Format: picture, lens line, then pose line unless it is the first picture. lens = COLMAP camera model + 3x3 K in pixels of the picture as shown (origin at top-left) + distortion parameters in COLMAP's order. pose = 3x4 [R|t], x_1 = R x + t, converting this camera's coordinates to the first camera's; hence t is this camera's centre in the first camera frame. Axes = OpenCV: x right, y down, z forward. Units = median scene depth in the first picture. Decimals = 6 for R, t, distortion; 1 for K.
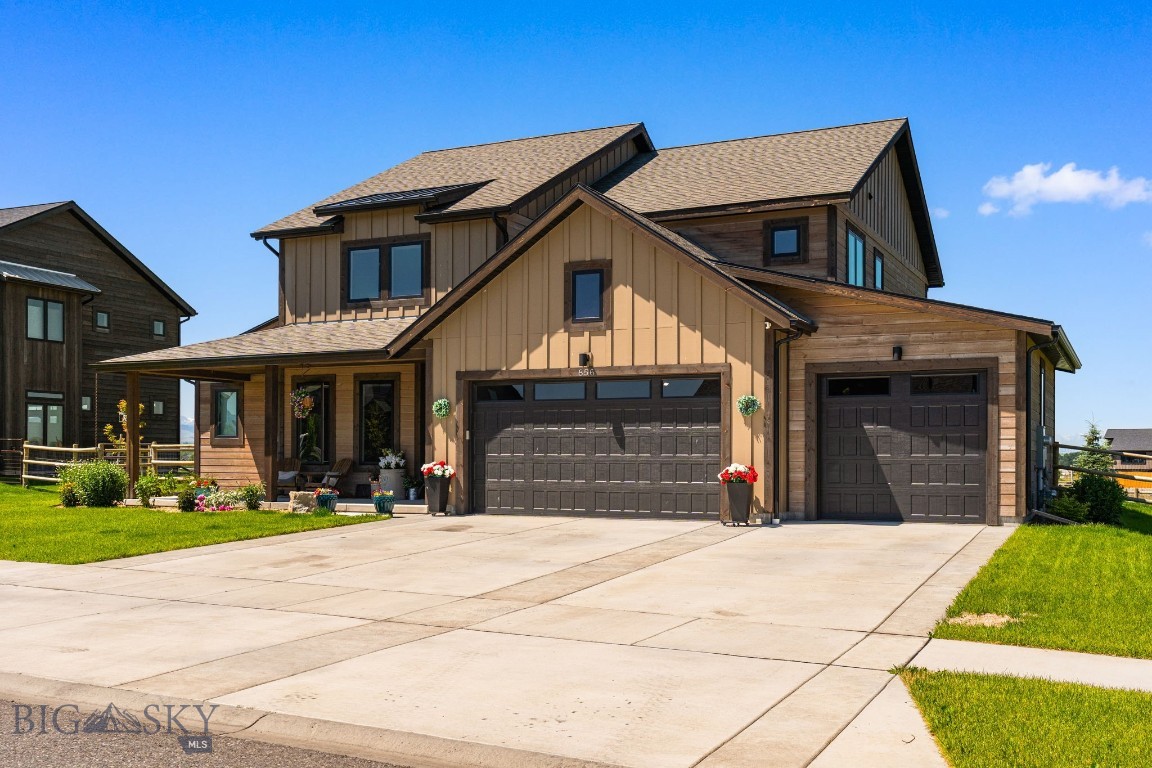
lens RADIAL K [[1213.2, 0, 576.0], [0, 1213.2, 384.0], [0, 0, 1]] dist [-0.009226, -0.007880]
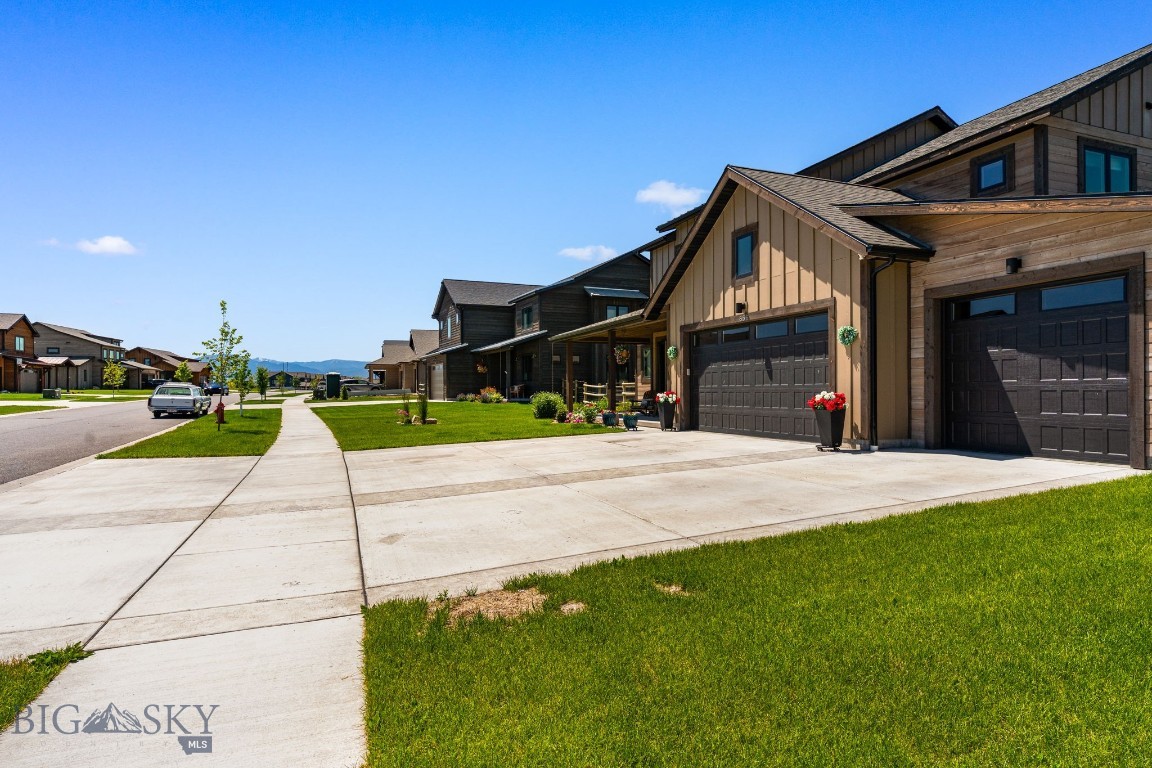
lens RADIAL K [[646.1, 0, 576.0], [0, 646.1, 384.0], [0, 0, 1]] dist [-0.004219, -0.000226]
pose [[0.719387, -0.015487, -0.694436, 0.348062], [0.050219, 0.998295, 0.029759, 0.029677], [0.692791, -0.056282, 0.718938, 0.421247]]
